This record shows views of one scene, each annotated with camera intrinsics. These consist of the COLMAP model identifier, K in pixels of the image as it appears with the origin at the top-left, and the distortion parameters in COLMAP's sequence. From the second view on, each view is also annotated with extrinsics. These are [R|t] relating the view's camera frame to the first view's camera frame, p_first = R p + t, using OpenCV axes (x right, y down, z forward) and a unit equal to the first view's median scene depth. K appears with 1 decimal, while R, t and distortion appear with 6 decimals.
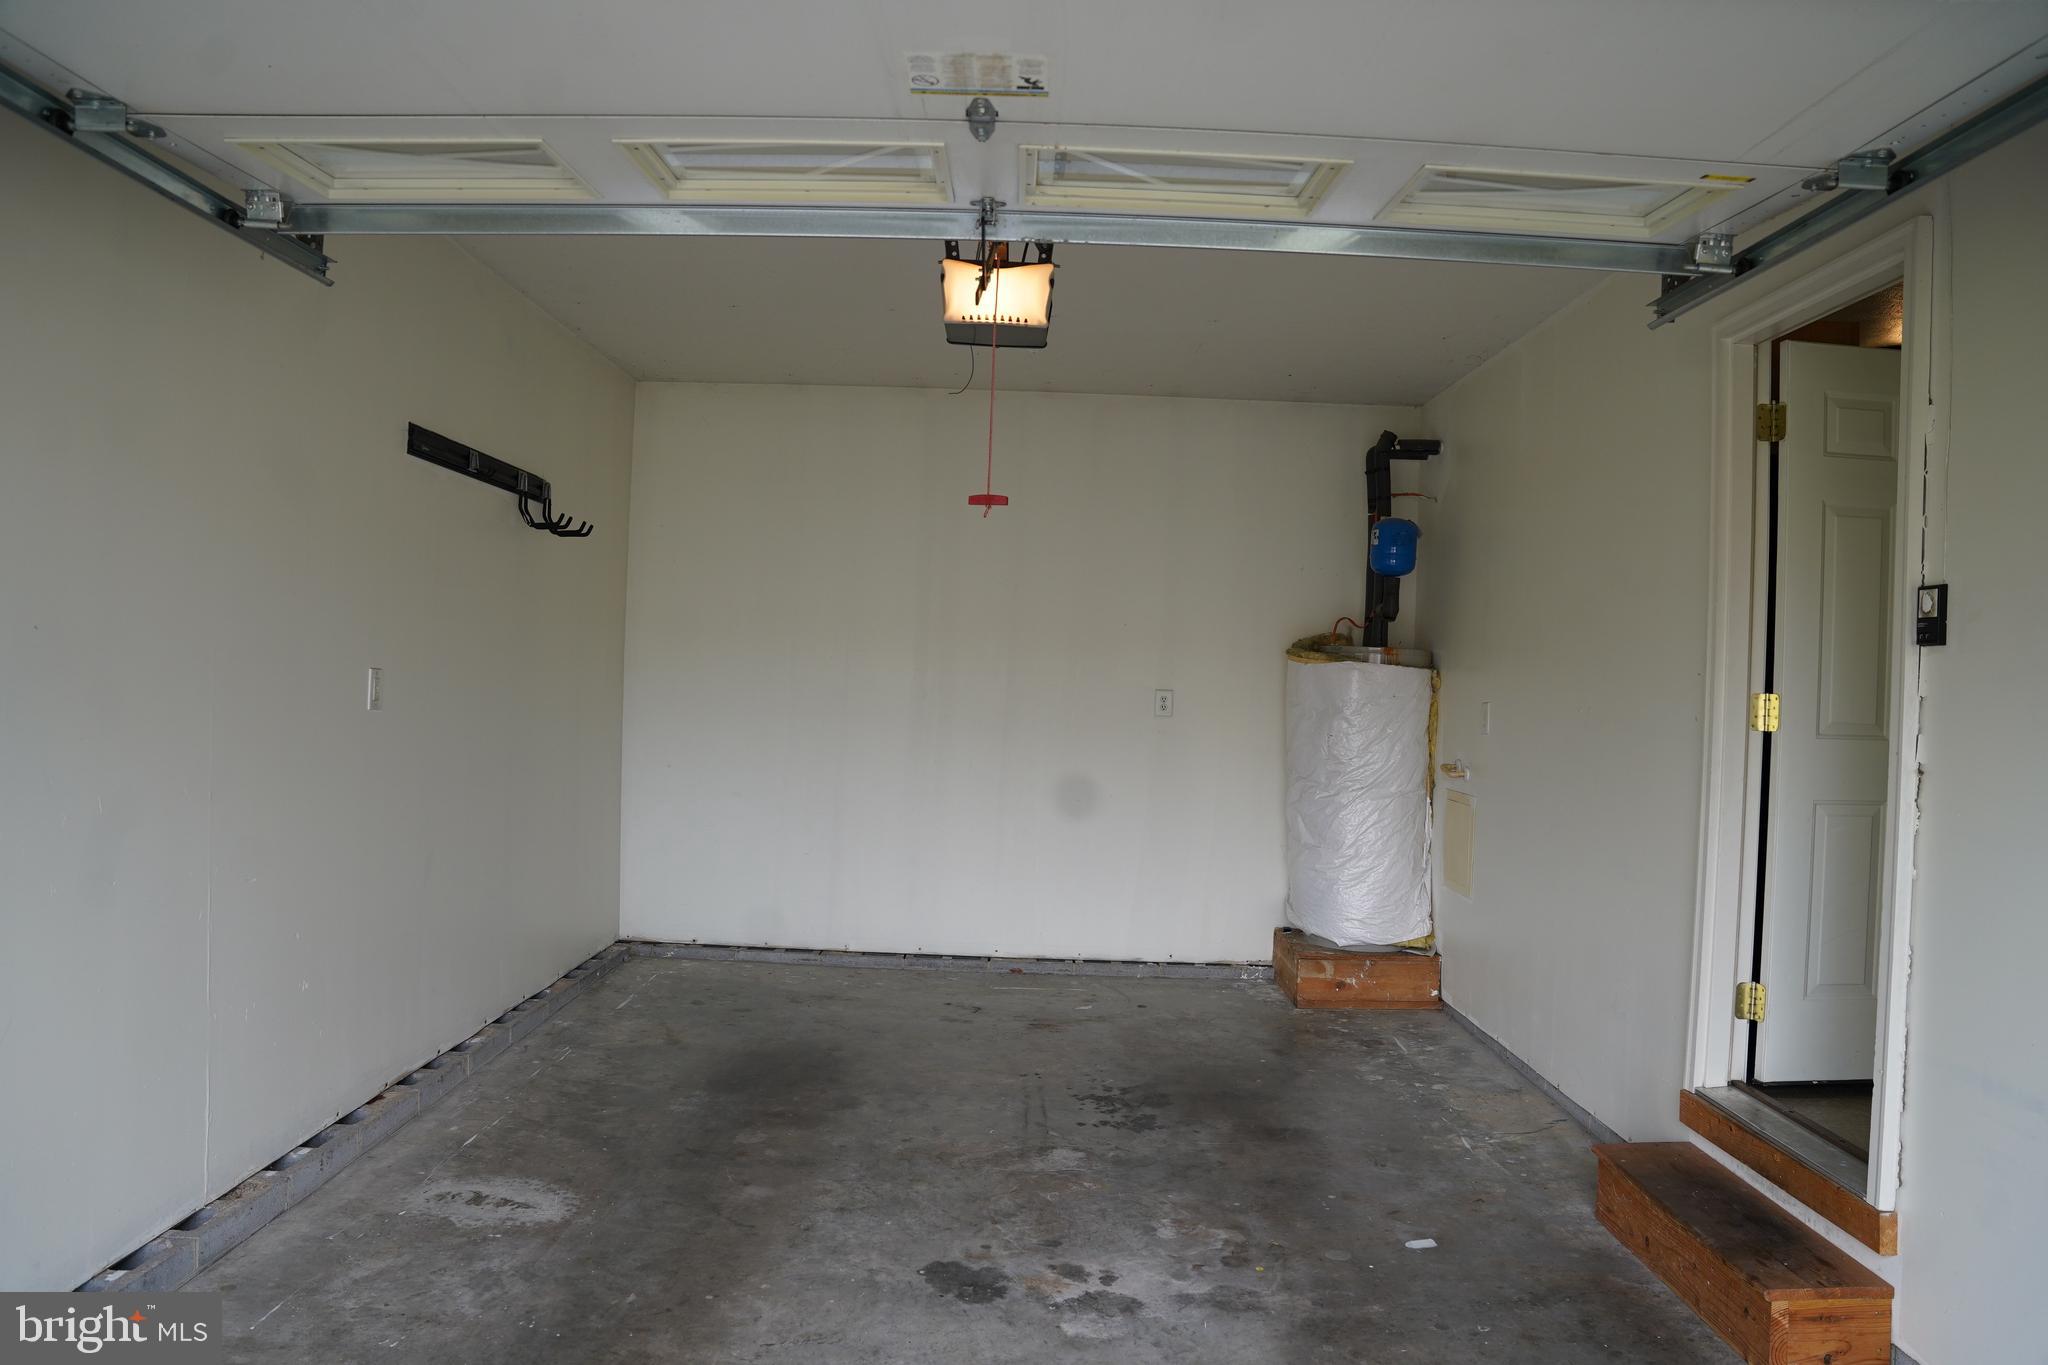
lens RADIAL K [[1435.2, 0, 1024.0], [0, 1435.2, 682.5], [0, 0, 1]] dist [-0.172553, 0.134105]
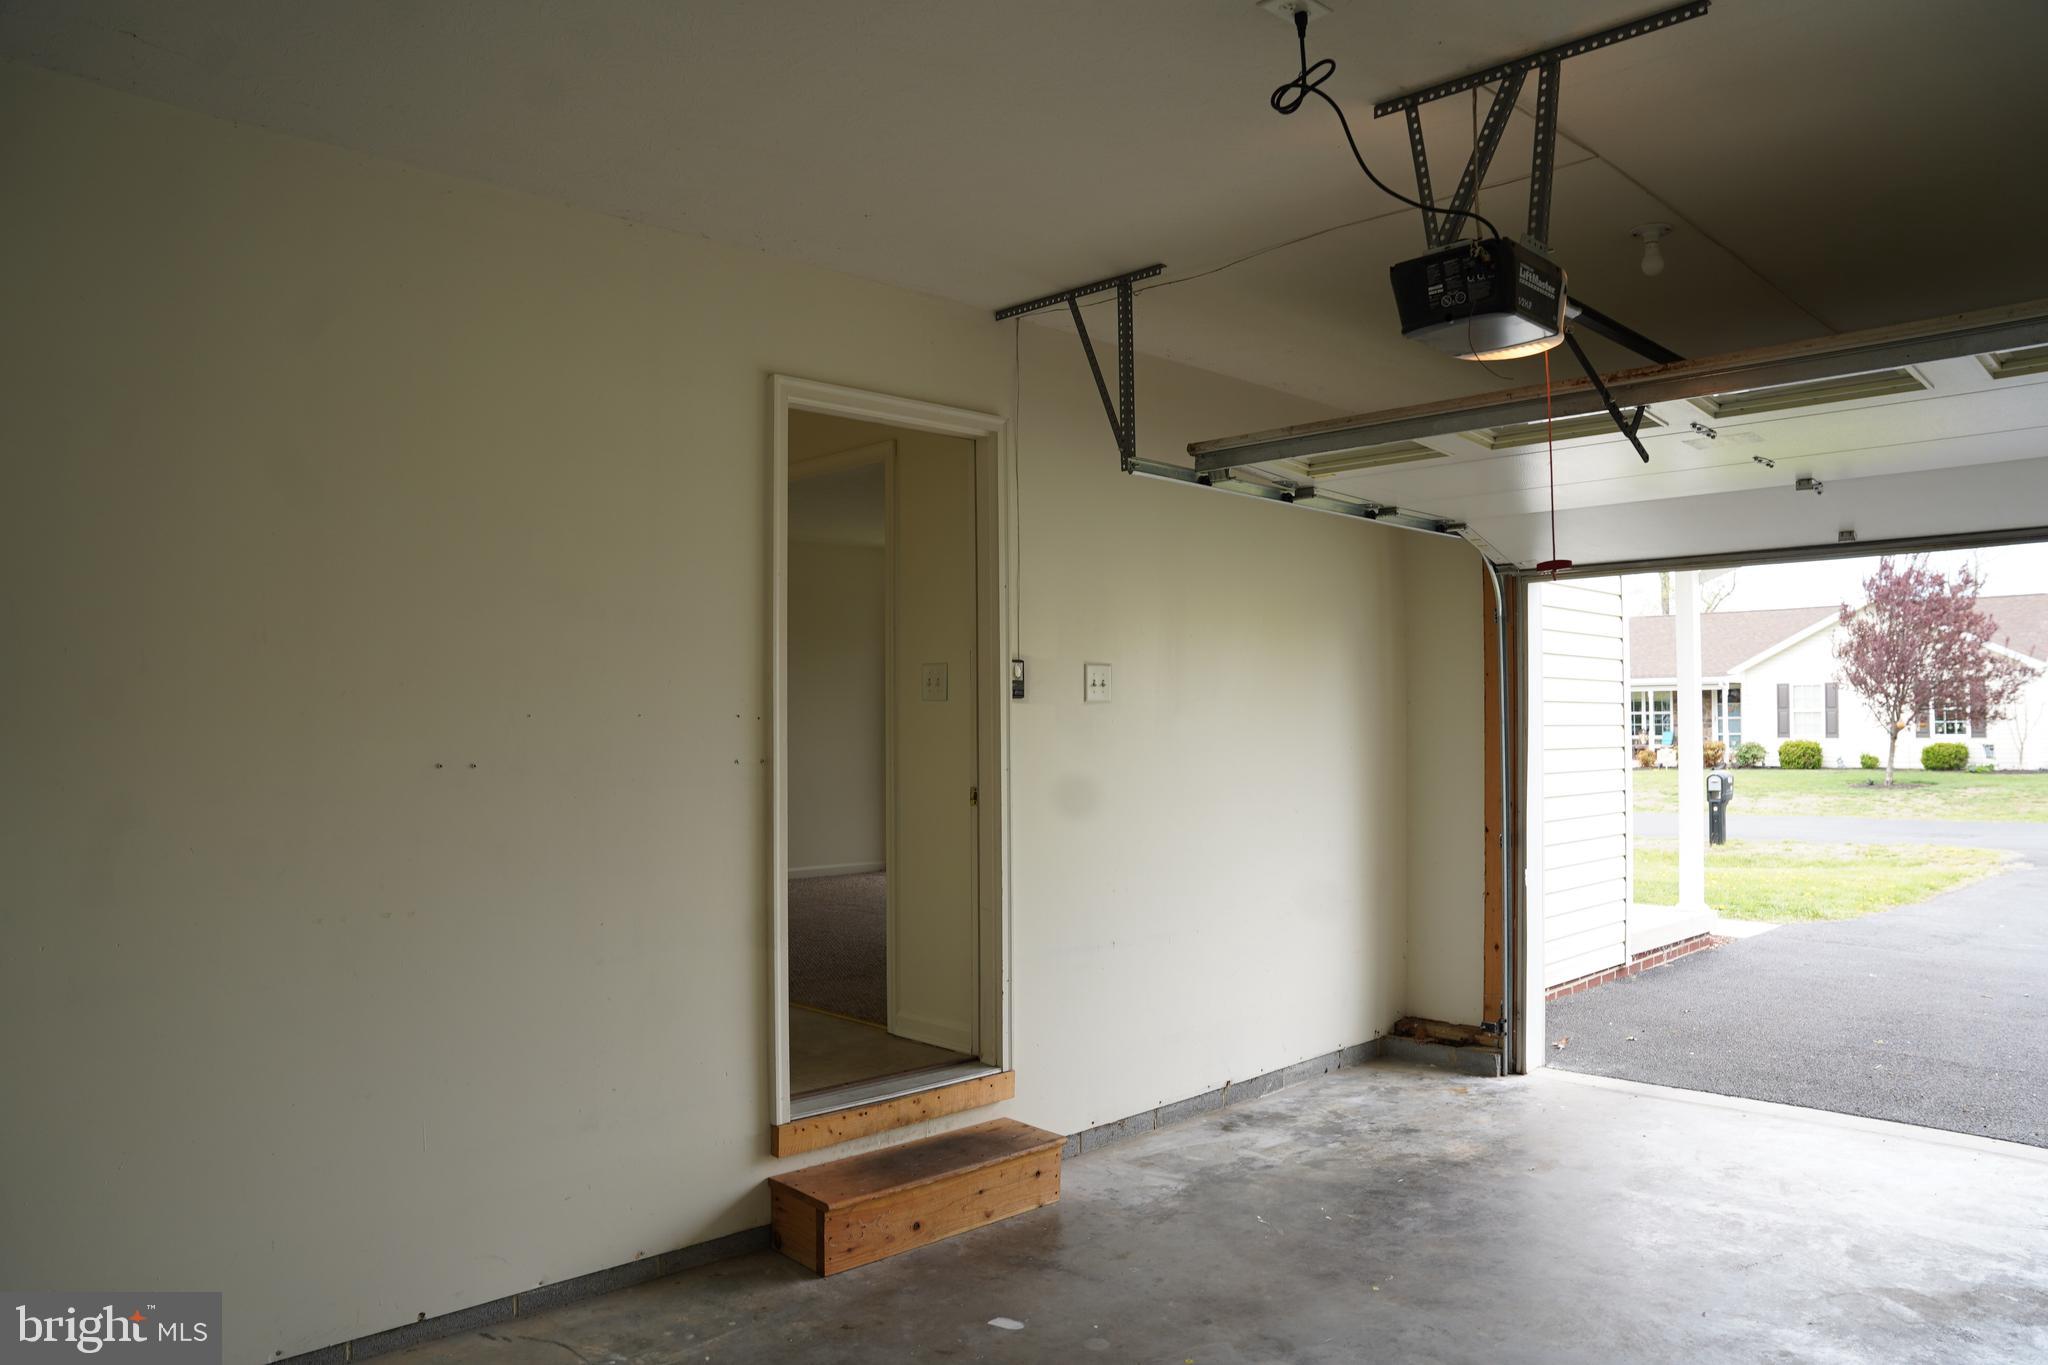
lens RADIAL K [[1435.2, 0, 1024.0], [0, 1435.2, 682.5], [0, 0, 1]] dist [-0.172553, 0.134105]
pose [[-0.713821, -0.008529, 0.700276, -0.385004], [-0.017082, 0.999840, -0.005234, -0.028770], [-0.700119, -0.015698, -0.713853, 1.677300]]
